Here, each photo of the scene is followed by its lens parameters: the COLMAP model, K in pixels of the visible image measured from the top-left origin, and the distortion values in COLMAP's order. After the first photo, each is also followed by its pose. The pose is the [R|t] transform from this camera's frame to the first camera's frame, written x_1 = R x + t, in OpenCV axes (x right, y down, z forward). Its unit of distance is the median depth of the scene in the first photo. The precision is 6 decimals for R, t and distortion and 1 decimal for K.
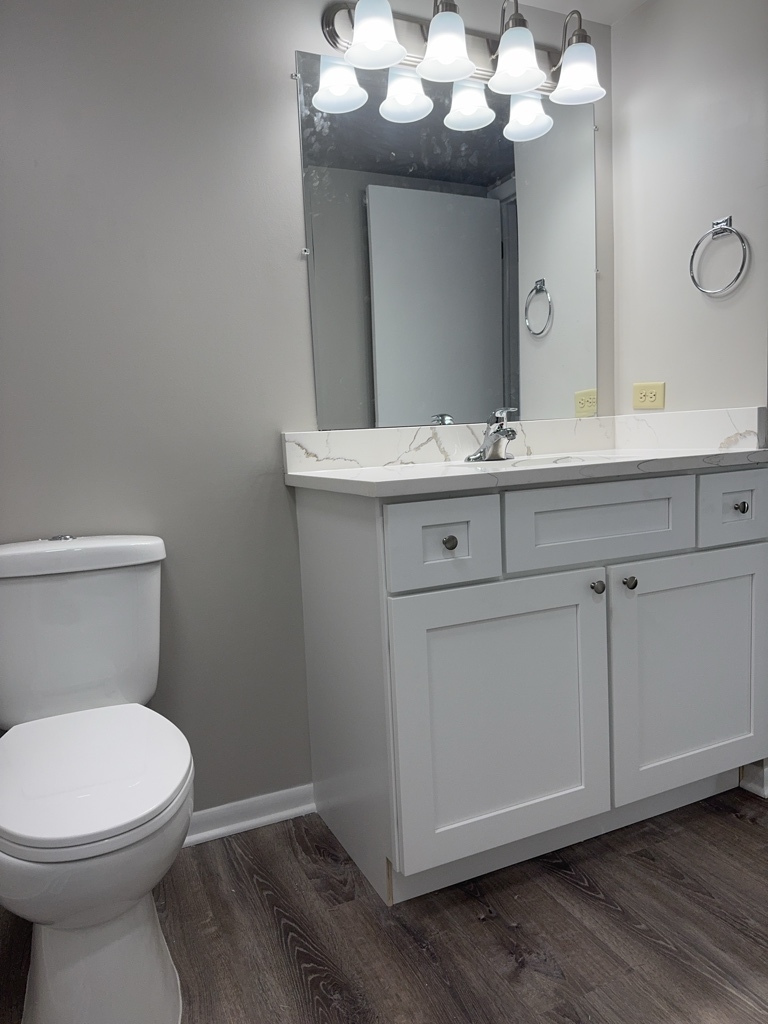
lens RADIAL K [[726.2, 0, 389.4], [0, 726.2, 513.1], [0, 0, 1]] dist [0.048529, -0.034413]
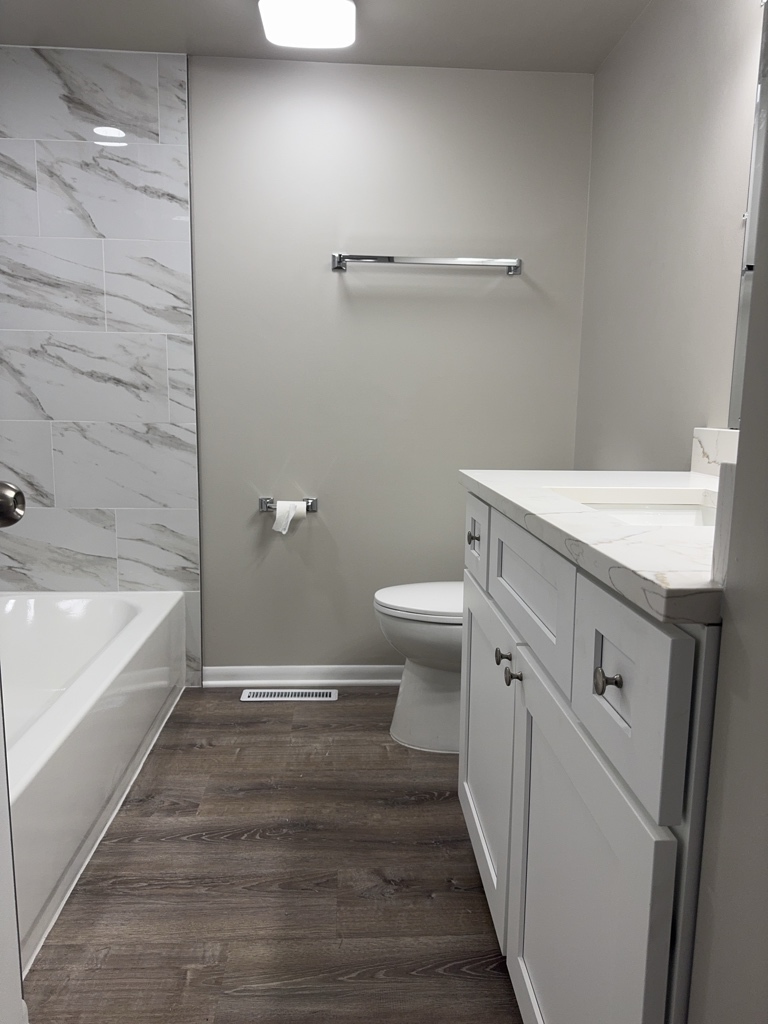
lens RADIAL K [[726.2, 0, 388.1], [0, 726.2, 511.0], [0, 0, 1]] dist [0.048529, -0.034413]
pose [[-0.365199, 0.180596, -0.913244, 1.168070], [-0.092740, 0.969065, 0.228720, -0.248527], [0.926298, 0.168222, -0.337153, 1.307853]]
